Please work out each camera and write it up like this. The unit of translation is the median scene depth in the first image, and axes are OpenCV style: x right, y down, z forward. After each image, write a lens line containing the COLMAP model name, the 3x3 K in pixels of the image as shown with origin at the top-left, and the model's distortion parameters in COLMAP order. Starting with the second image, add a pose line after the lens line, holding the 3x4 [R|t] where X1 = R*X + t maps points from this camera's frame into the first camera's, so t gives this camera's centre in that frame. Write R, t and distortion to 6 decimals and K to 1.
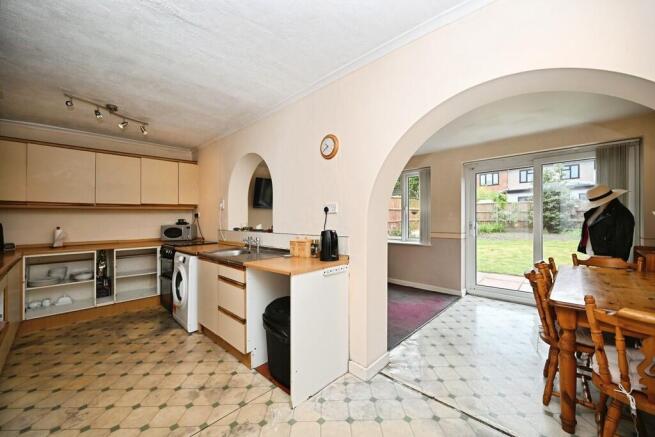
lens RADIAL K [[255.6, 0, 326.5], [0, 255.6, 220.0], [0, 0, 1]] dist [0.004237, 0.000795]
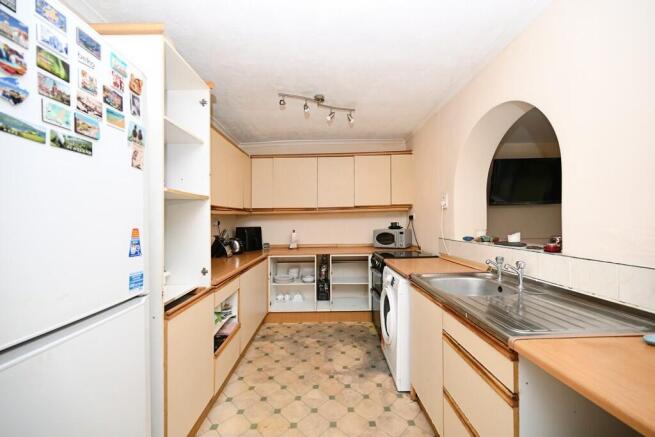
lens RADIAL K [[255.6, 0, 325.8], [0, 255.6, 220.8], [0, 0, 1]] dist [0.004237, 0.000795]
pose [[0.691694, -0.003842, -0.722180, -0.161822], [0.004246, 0.999990, -0.001253, -0.011900], [0.722178, -0.002199, 0.691704, 0.357785]]
